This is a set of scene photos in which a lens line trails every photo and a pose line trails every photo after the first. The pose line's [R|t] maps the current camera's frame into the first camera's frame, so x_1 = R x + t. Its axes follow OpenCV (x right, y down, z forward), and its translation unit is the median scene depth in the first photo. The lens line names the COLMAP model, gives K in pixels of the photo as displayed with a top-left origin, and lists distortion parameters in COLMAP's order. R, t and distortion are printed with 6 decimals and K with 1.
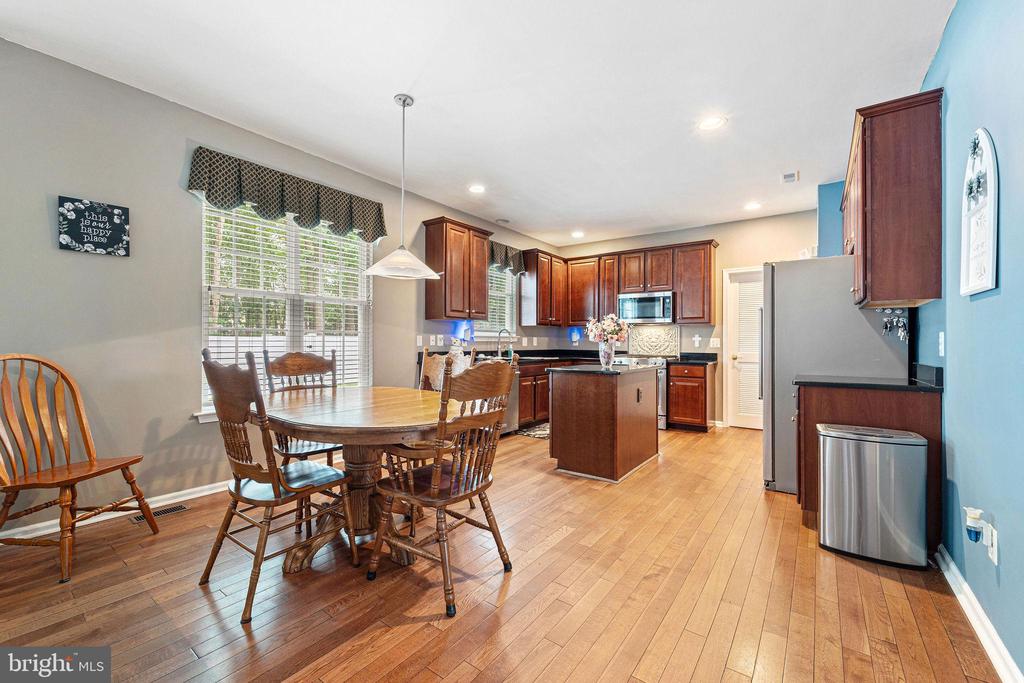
lens RADIAL K [[424.4, 0, 504.9], [0, 424.4, 342.5], [0, 0, 1]] dist [0.006100, -0.001084]
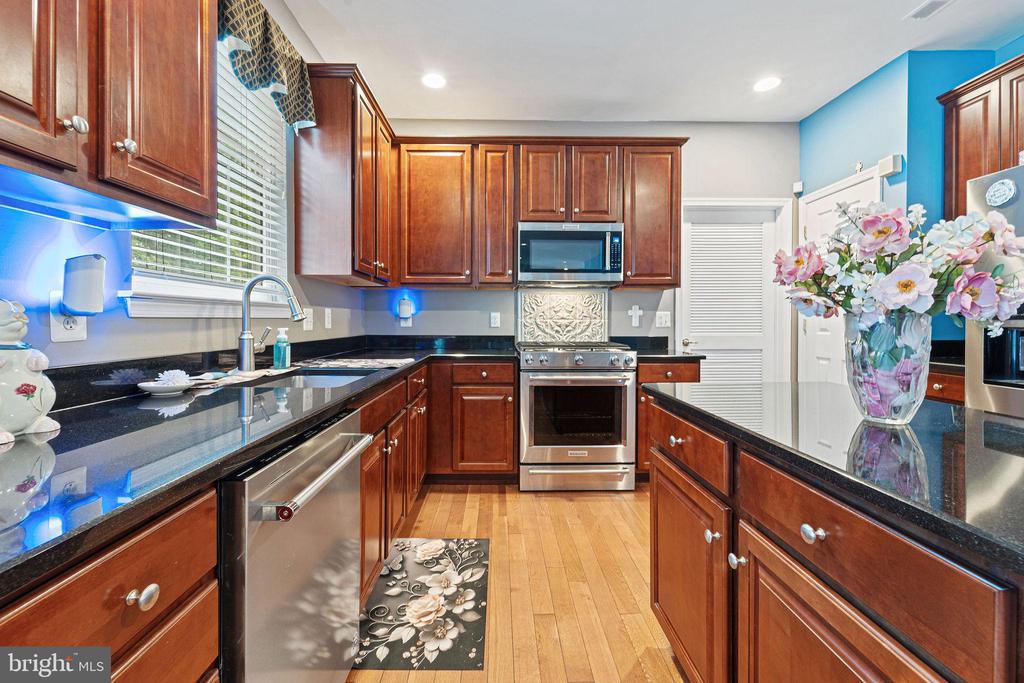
lens RADIAL K [[424.4, 0, 506.6], [0, 424.4, 321.2], [0, 0, 1]] dist [0.006100, -0.001084]
pose [[0.794194, -0.006514, 0.607629, -0.048699], [0.005039, 0.999979, 0.004134, -0.000229], [-0.607643, -0.000221, 0.794210, 0.662060]]
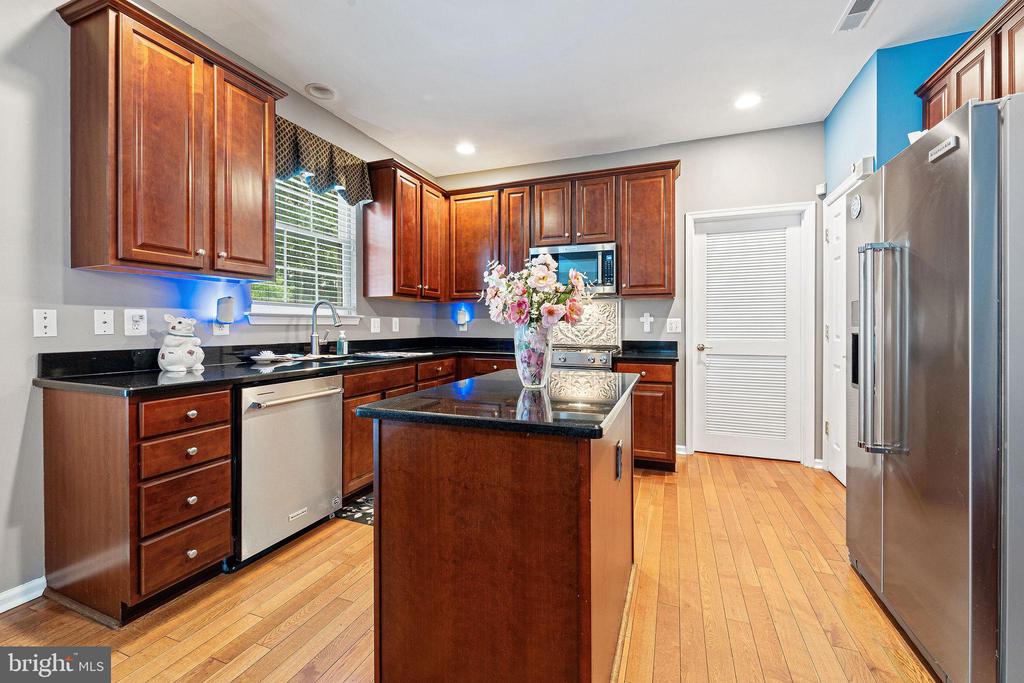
lens RADIAL K [[424.4, 0, 511.4], [0, 424.4, 325.7], [0, 0, 1]] dist [0.006100, -0.001084]
pose [[0.964527, -0.004496, 0.263947, 0.081687], [0.004922, 0.999987, -0.000955, 0.000637], [-0.263940, 0.002220, 0.964537, 0.439901]]
